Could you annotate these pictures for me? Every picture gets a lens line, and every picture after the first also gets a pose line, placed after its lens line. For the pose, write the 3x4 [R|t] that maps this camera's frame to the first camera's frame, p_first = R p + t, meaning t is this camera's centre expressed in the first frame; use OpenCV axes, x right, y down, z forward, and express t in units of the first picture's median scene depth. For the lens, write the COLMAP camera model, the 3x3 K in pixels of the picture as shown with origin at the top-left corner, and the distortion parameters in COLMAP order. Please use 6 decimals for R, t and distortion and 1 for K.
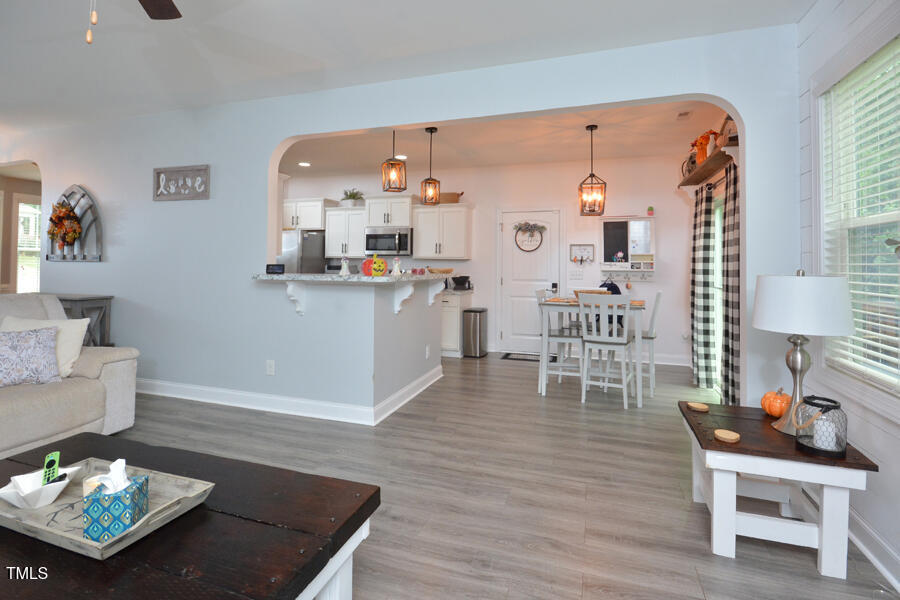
lens RADIAL K [[431.1, 0, 450.4], [0, 431.1, 254.5], [0, 0, 1]] dist [0.000313, -0.000325]
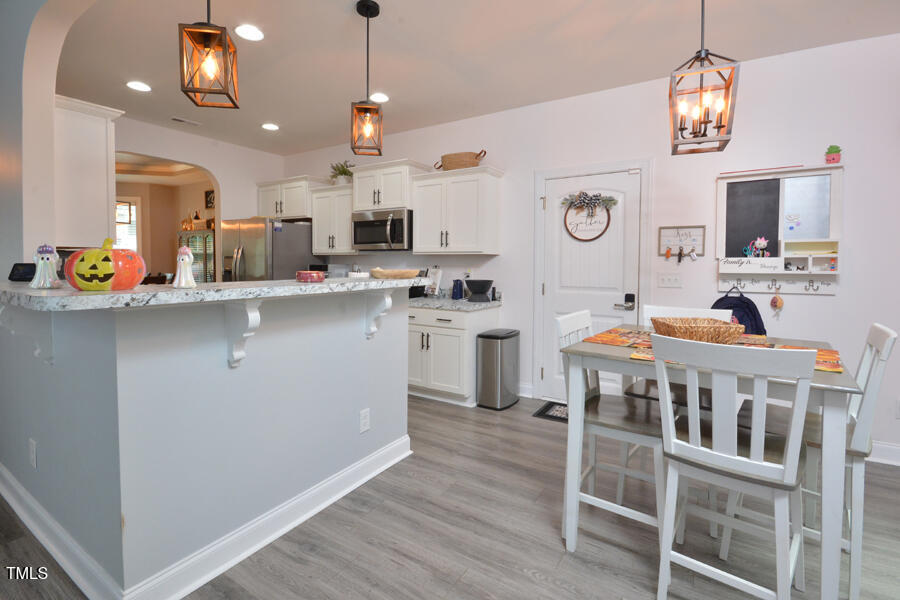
lens RADIAL K [[420.0, 0, 451.3], [0, 420.0, 279.2], [0, 0, 1]] dist [0.028421, -0.026758]
pose [[0.973665, 0.004400, -0.227943, 0.133475], [0.009318, 0.998210, 0.059069, 0.009934], [0.227795, -0.059638, 0.971881, 0.380362]]
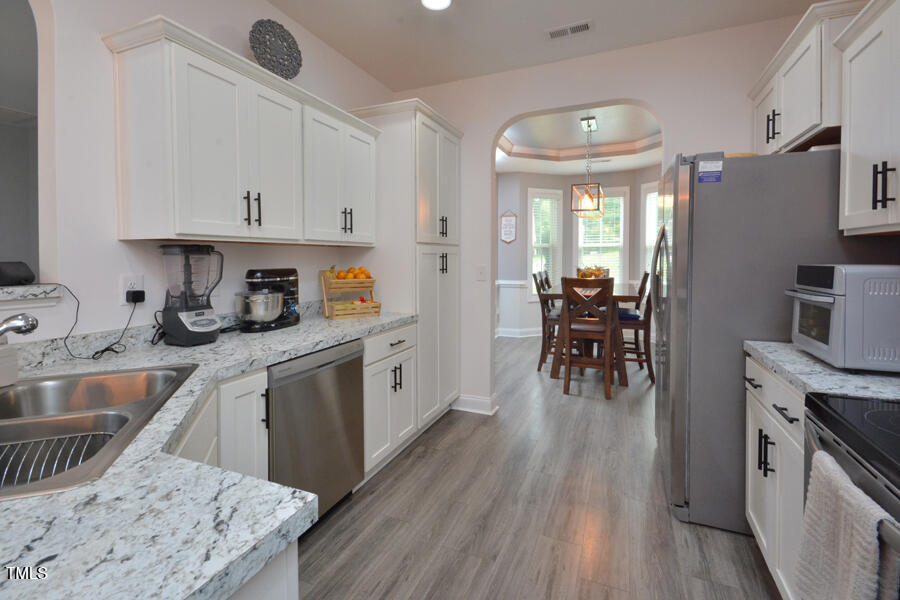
lens RADIAL K [[405.2, 0, 452.9], [0, 405.2, 268.6], [0, 0, 1]] dist [0.016827, -0.009408]
pose [[-0.059928, 0.019274, -0.998017, -0.039311], [0.025465, 0.999518, 0.017774, 0.018857], [0.997878, -0.024350, -0.060389, 0.899640]]
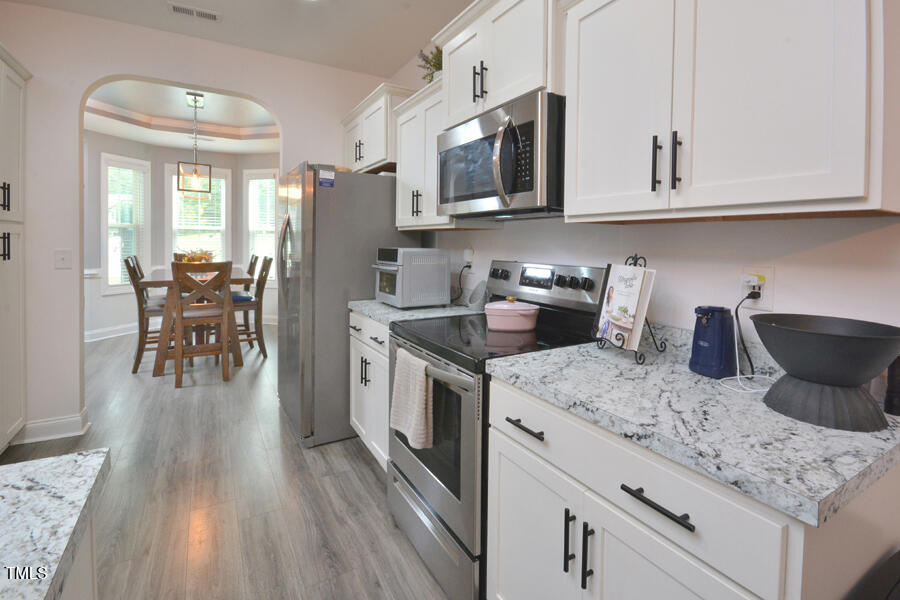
lens RADIAL K [[431.1, 0, 450.4], [0, 431.1, 254.5], [0, 0, 1]] dist [0.000313, -0.000325]
pose [[0.760208, 0.017125, -0.649454, 0.022442], [0.011143, 0.999162, 0.039390, 0.017142], [0.649585, -0.037182, 0.759380, 0.822169]]
